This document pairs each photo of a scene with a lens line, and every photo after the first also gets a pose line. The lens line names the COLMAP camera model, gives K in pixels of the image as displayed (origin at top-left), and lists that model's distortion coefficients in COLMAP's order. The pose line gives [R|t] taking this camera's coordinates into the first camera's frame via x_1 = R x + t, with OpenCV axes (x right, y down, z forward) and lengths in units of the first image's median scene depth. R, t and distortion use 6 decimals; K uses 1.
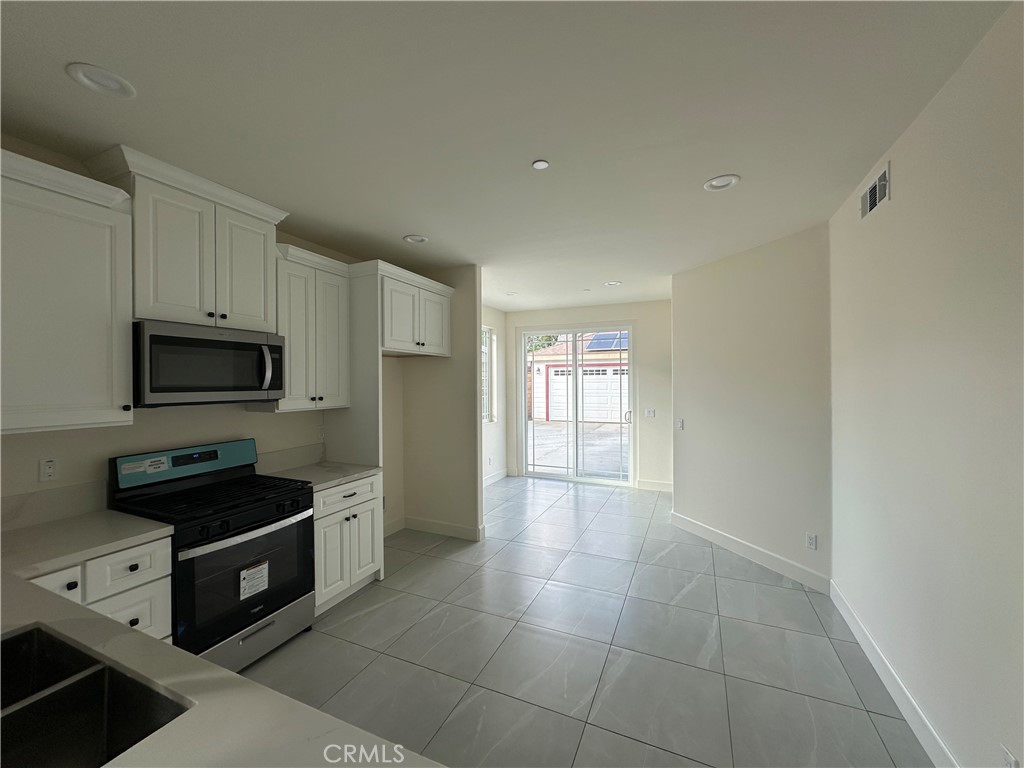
lens RADIAL K [[408.4, 0, 512.0], [0, 408.4, 384.0], [0, 0, 1]] dist [0.000372, 0.000080]
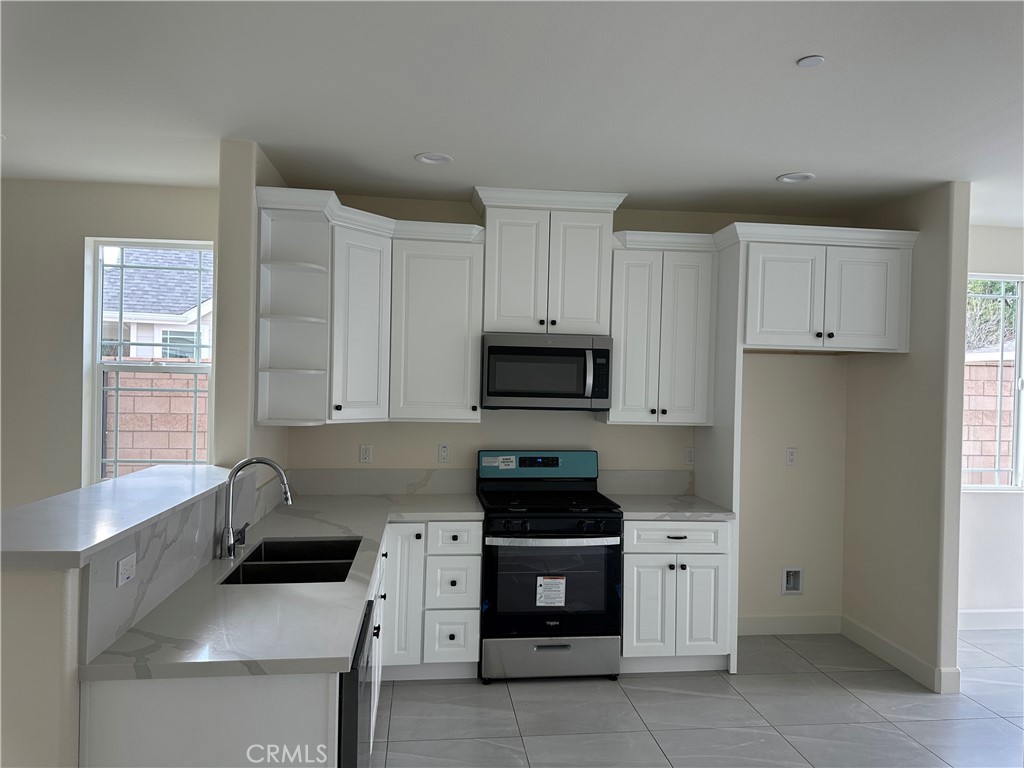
lens RADIAL K [[697.7, 0, 511.2], [0, 697.7, 389.5], [0, 0, 1]] dist [0.142418, -0.217291]
pose [[0.514167, 0.022928, -0.857383, 0.655374], [-0.029847, 0.999515, 0.008830, -0.013073], [0.857170, 0.021050, 0.514603, 0.034577]]
